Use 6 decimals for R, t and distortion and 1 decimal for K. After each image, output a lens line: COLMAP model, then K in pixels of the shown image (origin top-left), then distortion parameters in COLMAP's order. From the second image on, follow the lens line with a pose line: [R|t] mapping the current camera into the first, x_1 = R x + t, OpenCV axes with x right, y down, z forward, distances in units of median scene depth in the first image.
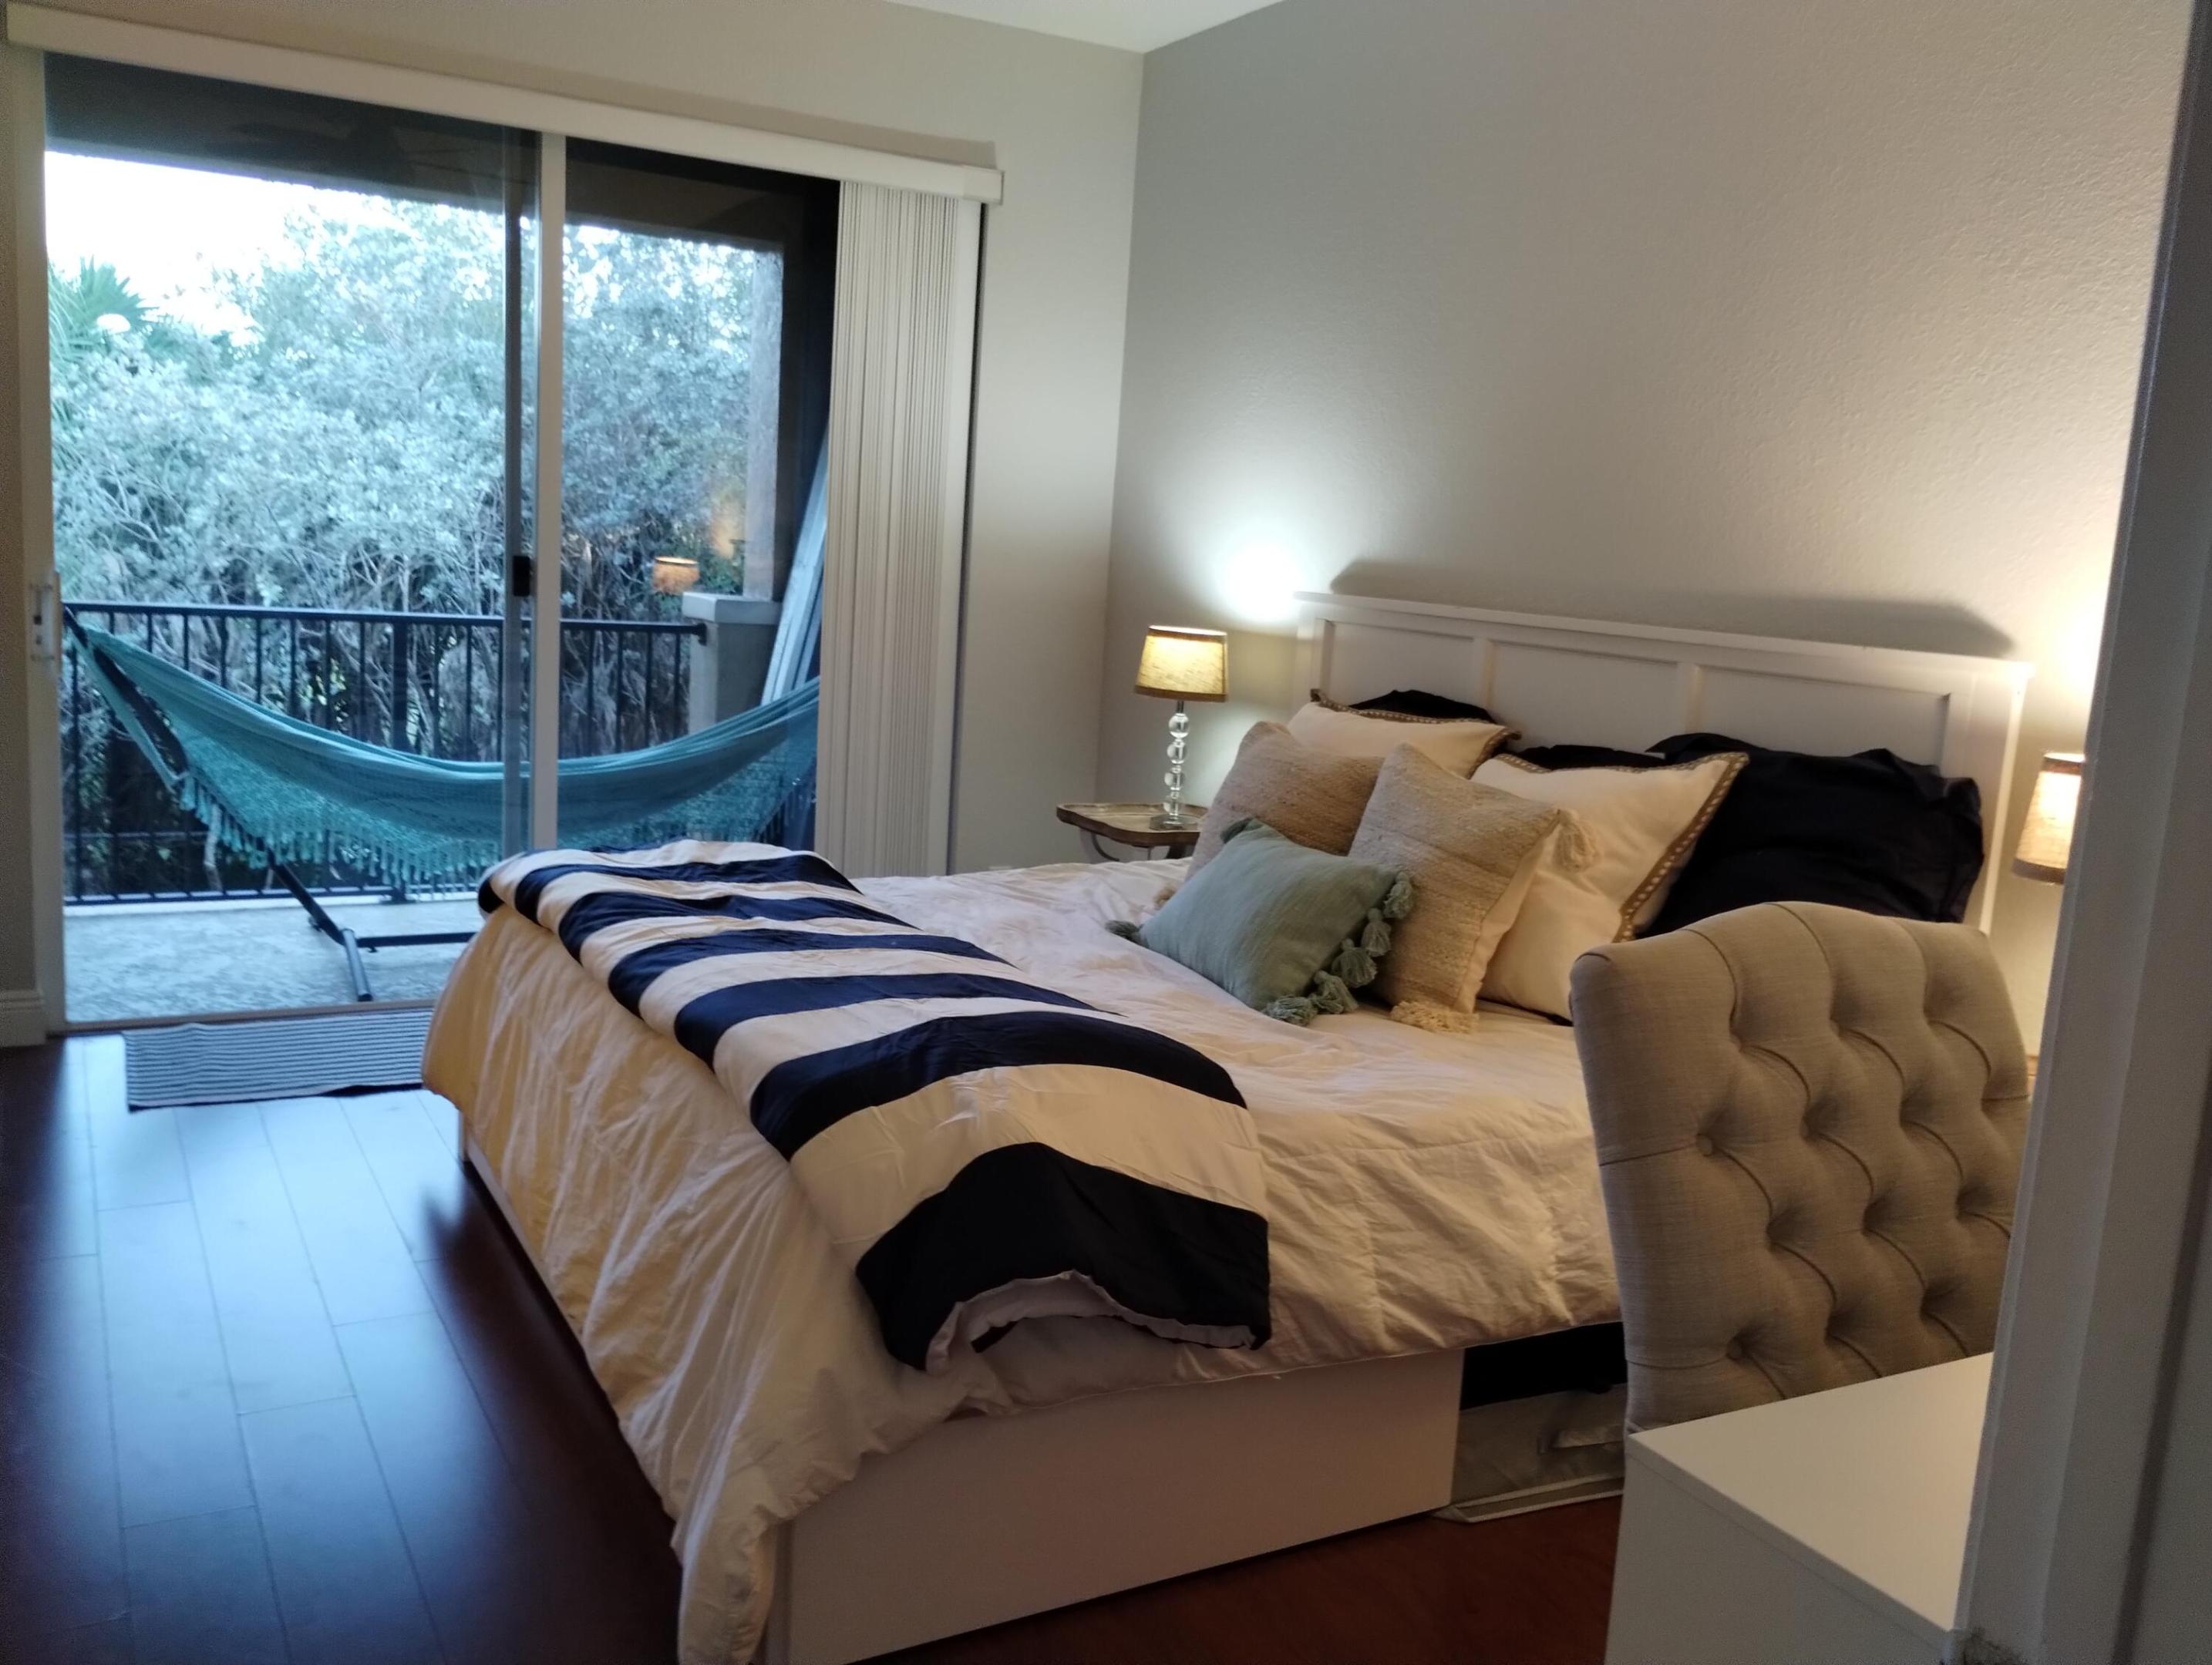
lens RADIAL K [[1828.9, 0, 1085.5], [0, 1828.9, 822.0], [0, 0, 1]] dist [0.031855, -0.003167]
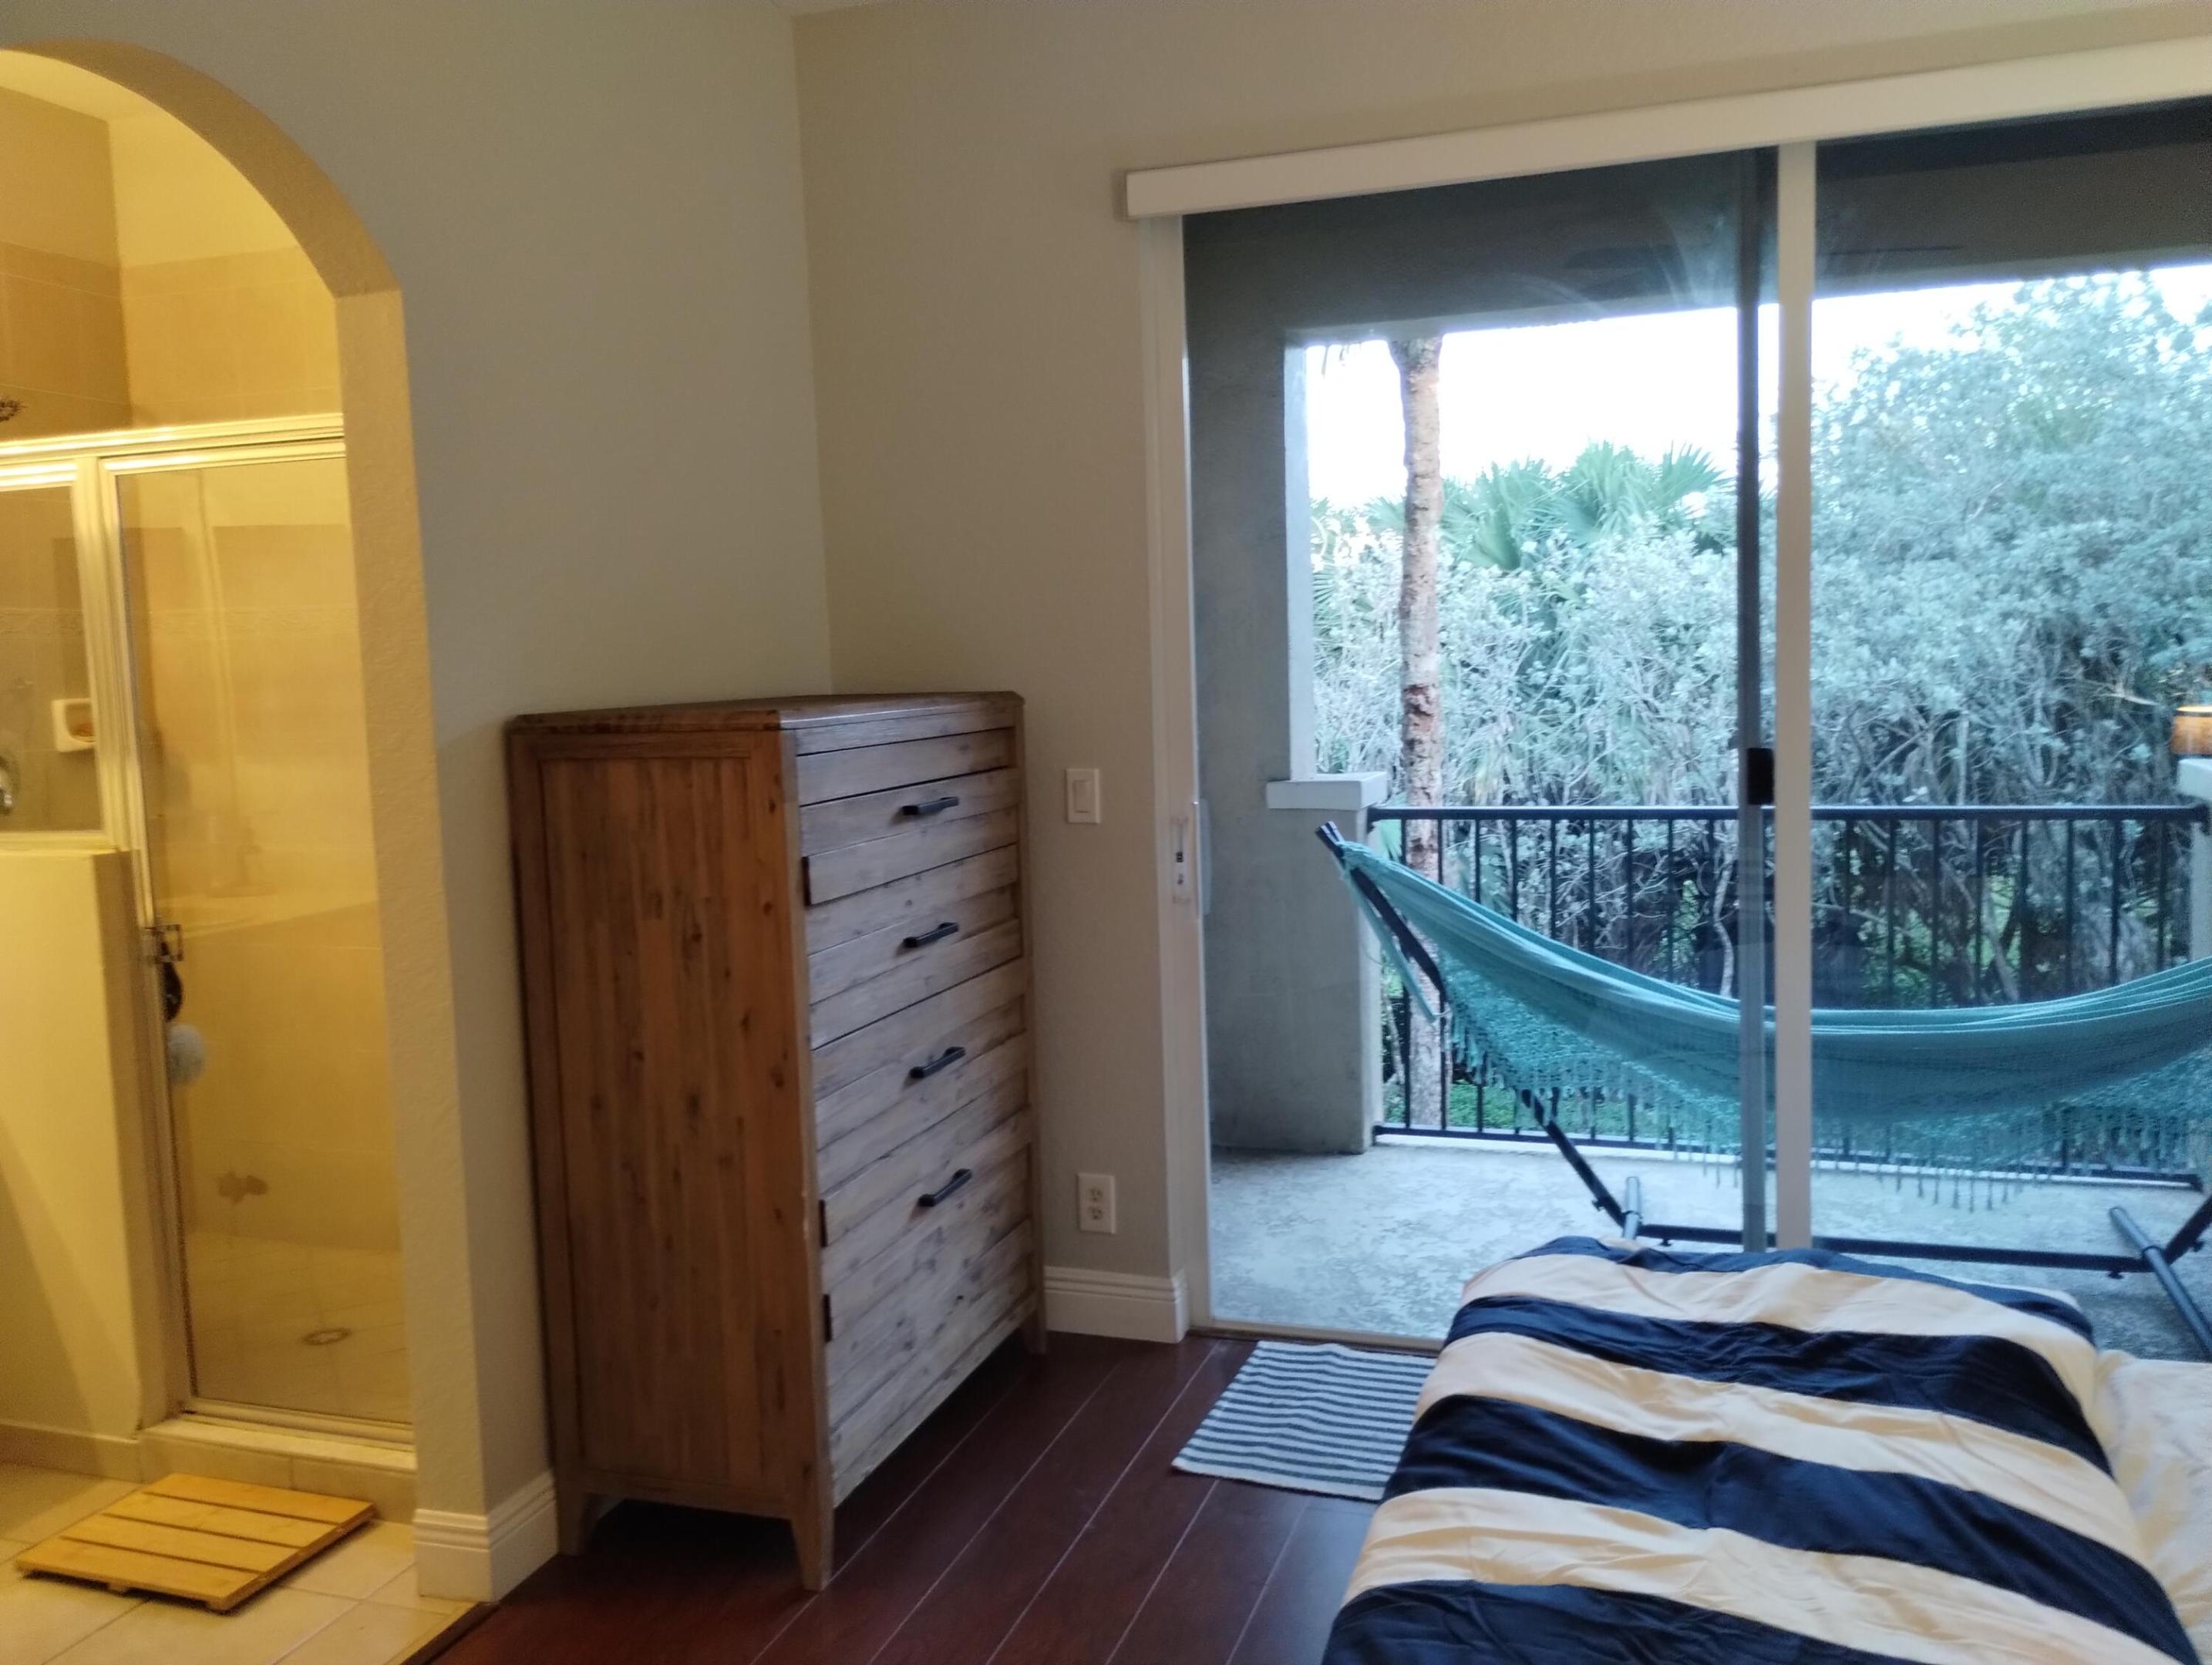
lens RADIAL K [[1828.9, 0, 1085.5], [0, 1828.9, 822.0], [0, 0, 1]] dist [0.031855, -0.003167]
pose [[0.659545, -0.015652, -0.751502, 0.044696], [-0.044094, 0.997256, -0.059469, -0.055510], [0.750371, 0.072359, 0.657045, 0.304179]]
